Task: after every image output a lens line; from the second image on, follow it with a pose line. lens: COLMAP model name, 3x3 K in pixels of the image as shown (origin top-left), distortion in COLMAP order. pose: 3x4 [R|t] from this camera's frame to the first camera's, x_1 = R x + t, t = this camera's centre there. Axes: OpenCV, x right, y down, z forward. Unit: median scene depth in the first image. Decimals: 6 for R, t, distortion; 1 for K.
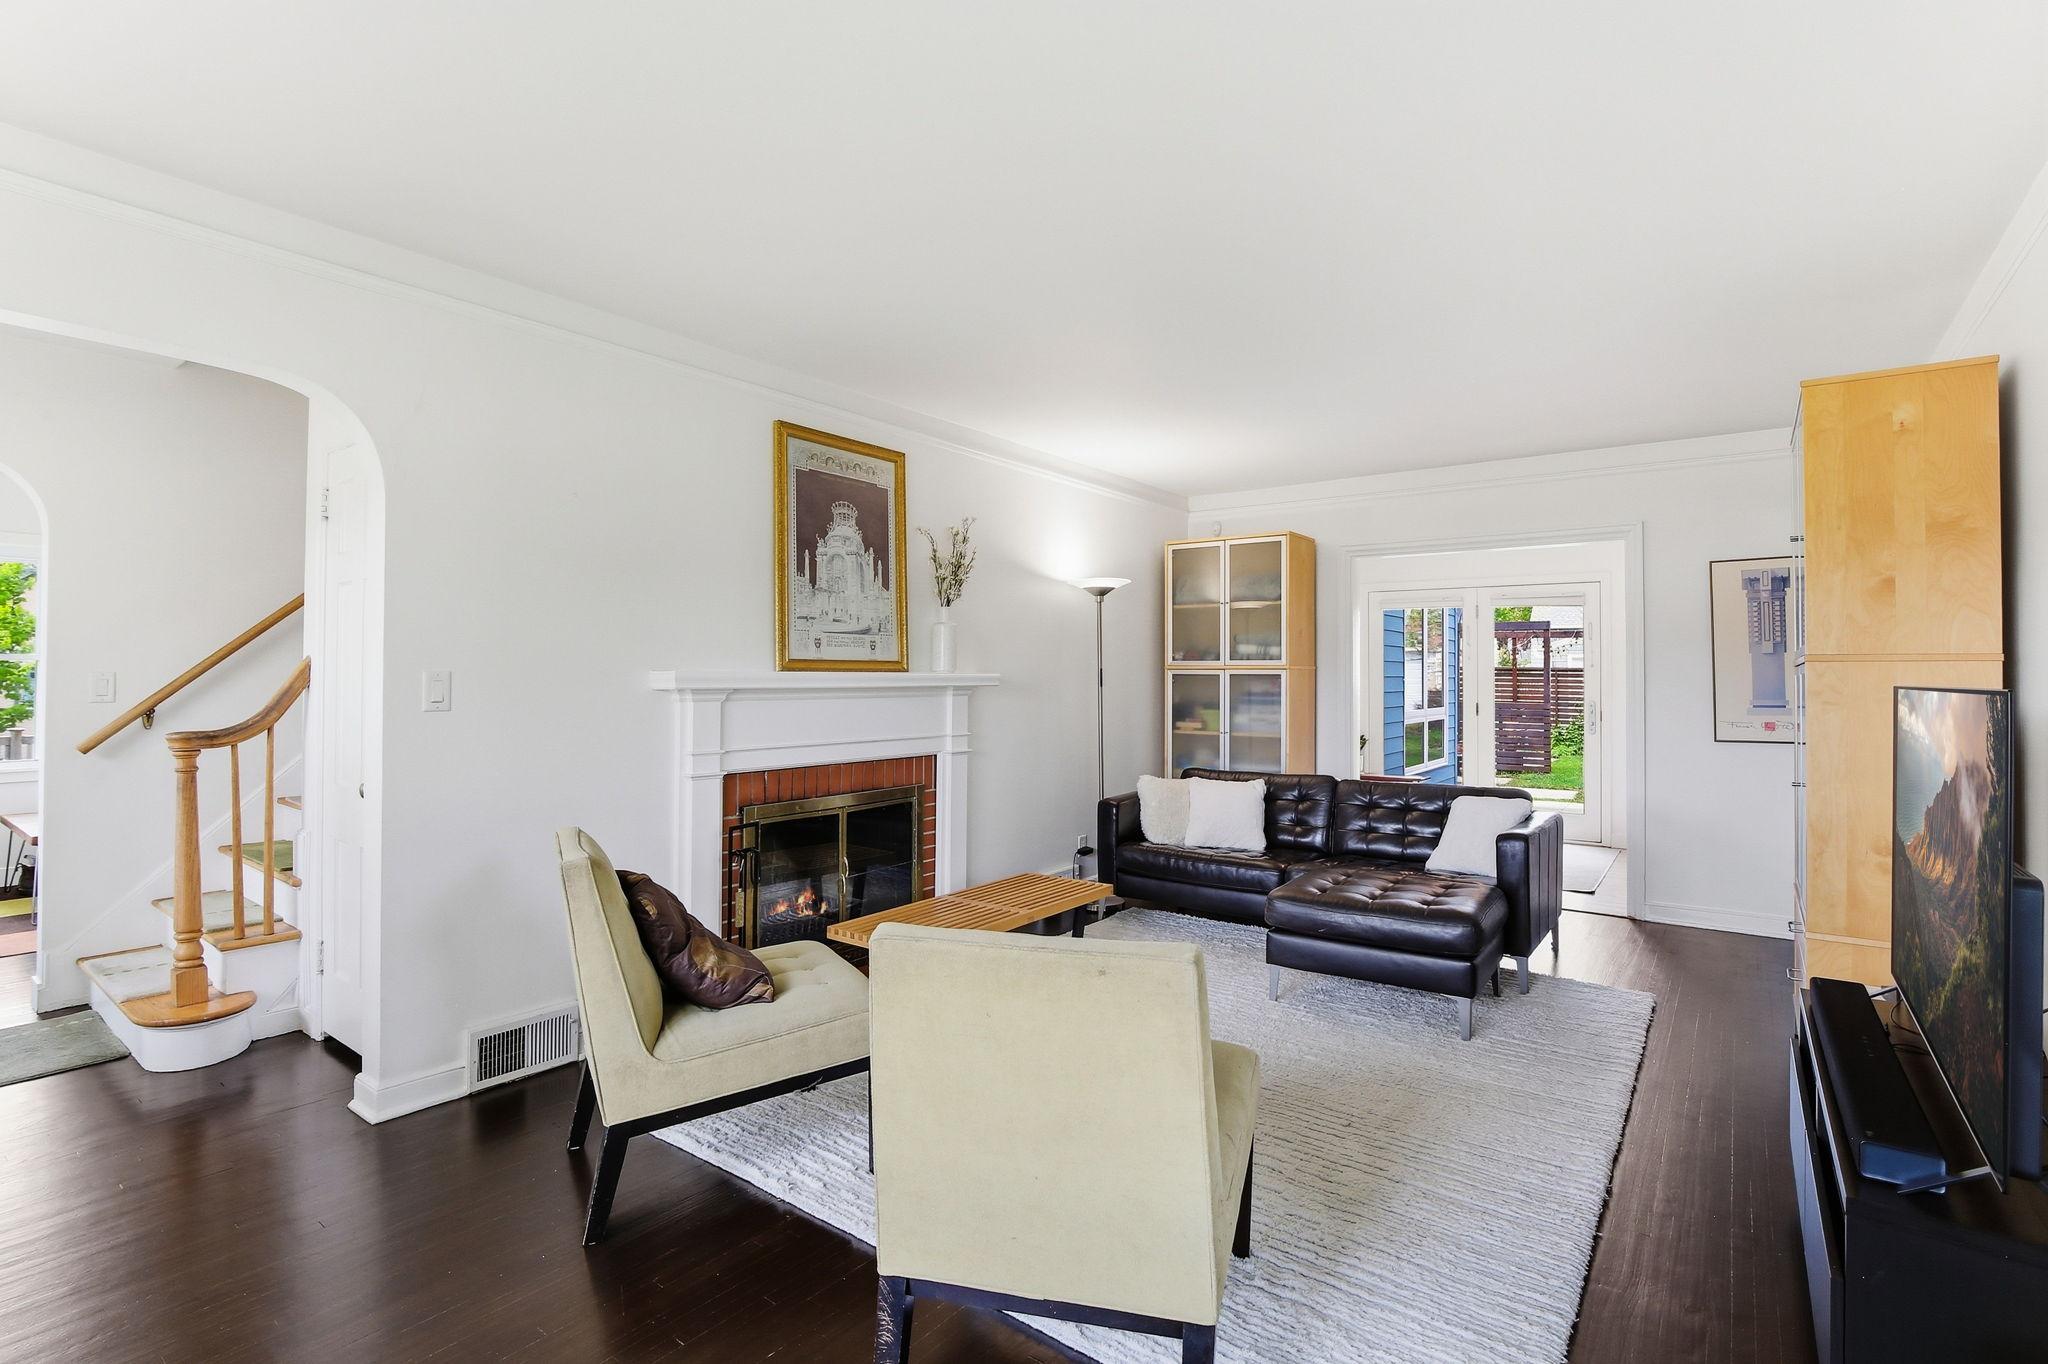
lens RADIAL K [[964.3, 0, 1024.0], [0, 964.3, 682.0], [0, 0, 1]] dist [-0.004749, -0.001478]
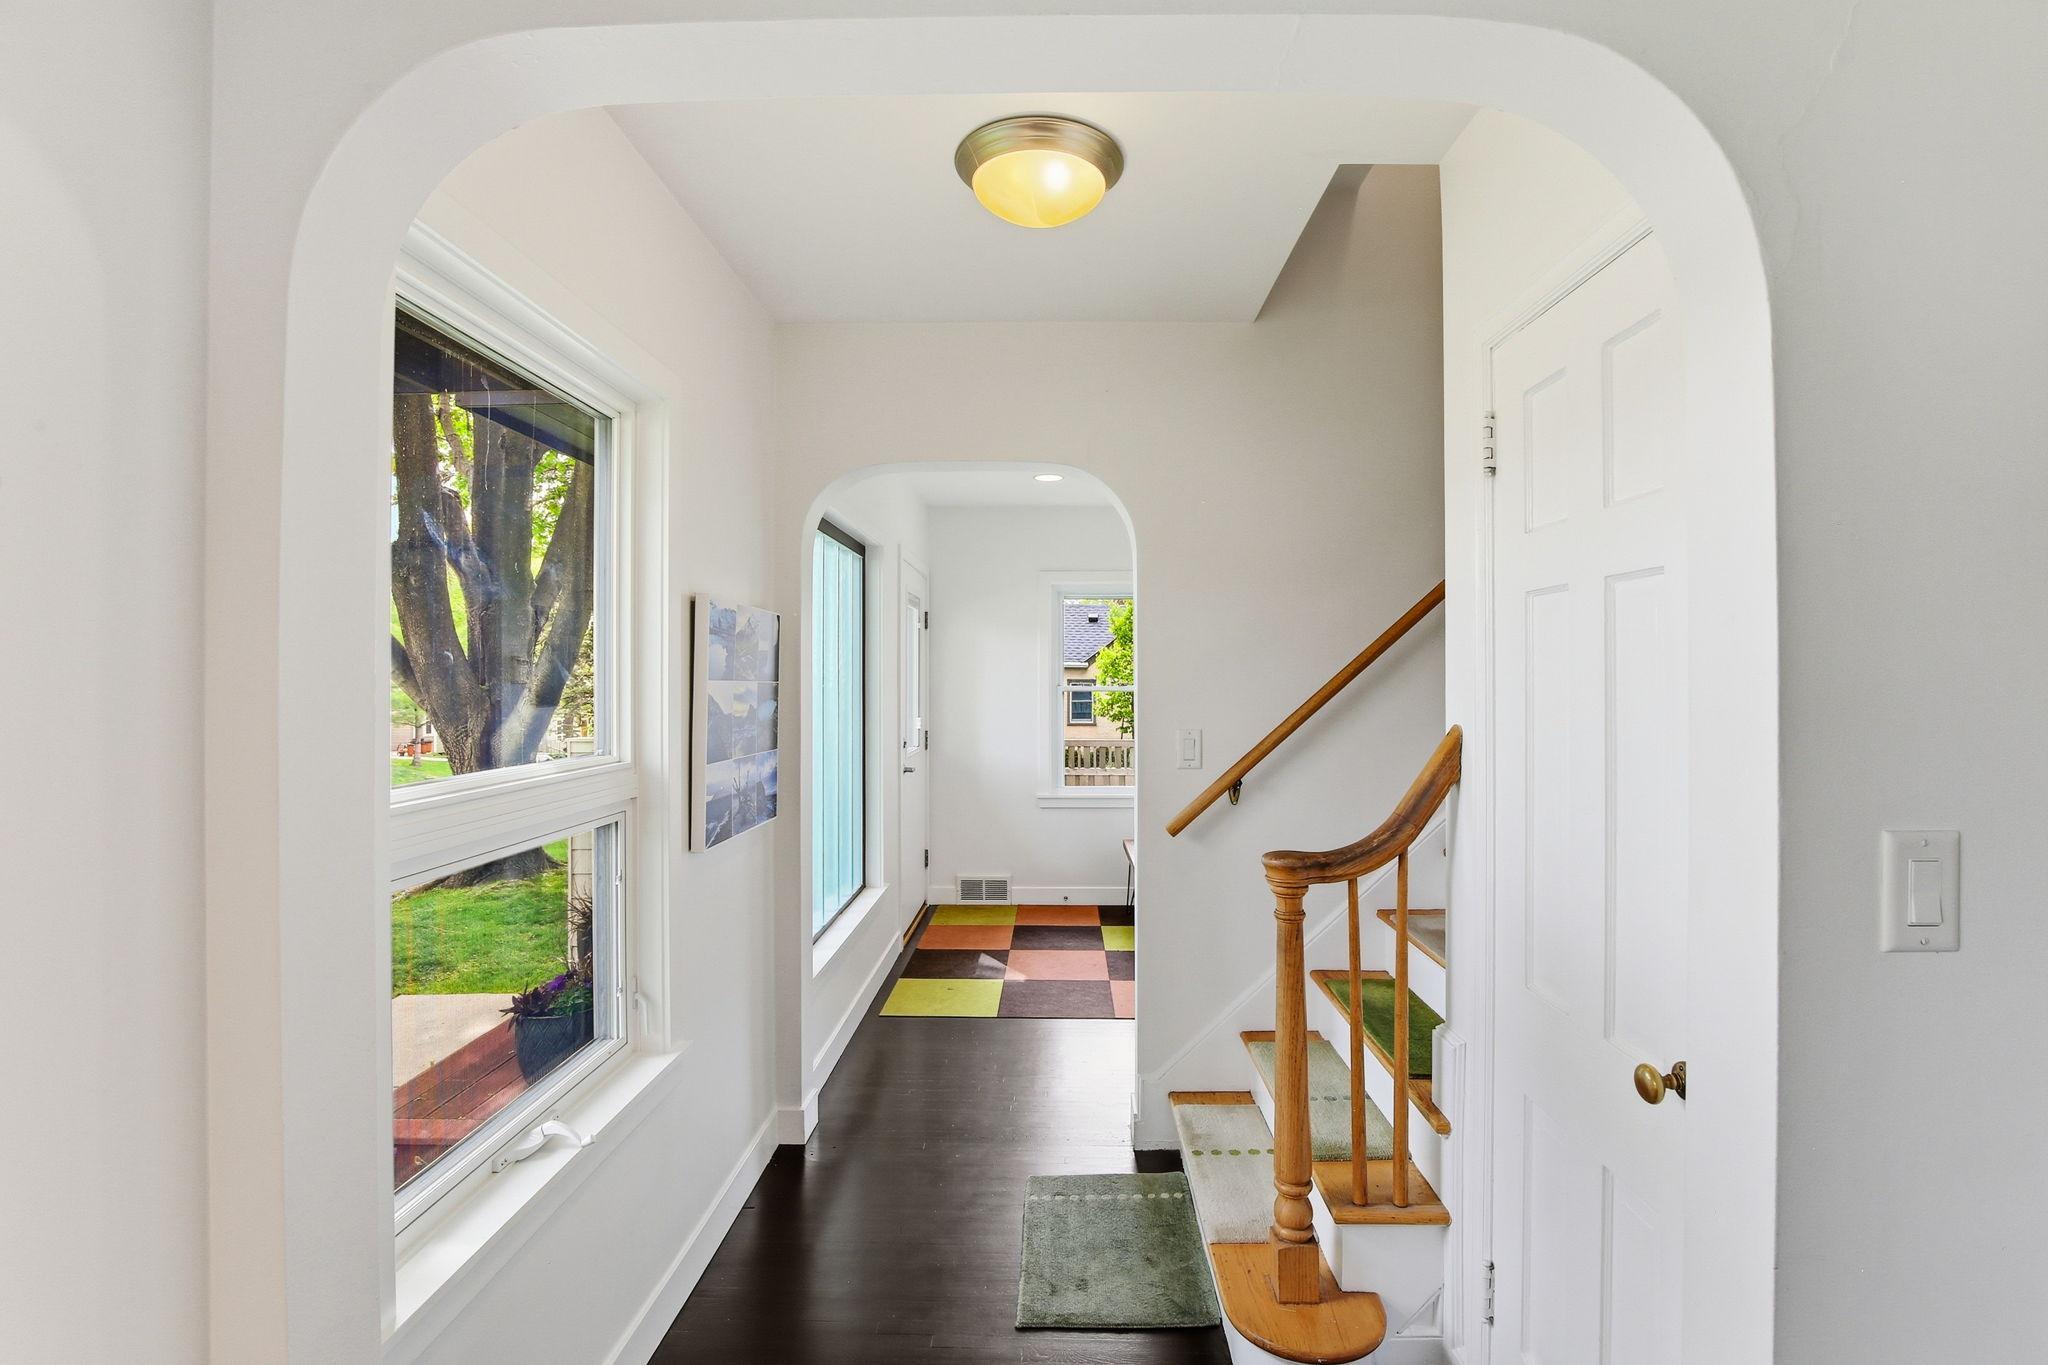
lens RADIAL K [[923.6, 0, 1024.0], [0, 923.6, 682.5], [0, 0, 1]] dist [-0.047641, -0.000028]
pose [[0.578426, -0.012739, -0.815636, -0.477255], [0.014095, 0.999885, -0.005621, -0.055825], [0.815613, -0.008245, 0.578538, 0.508924]]
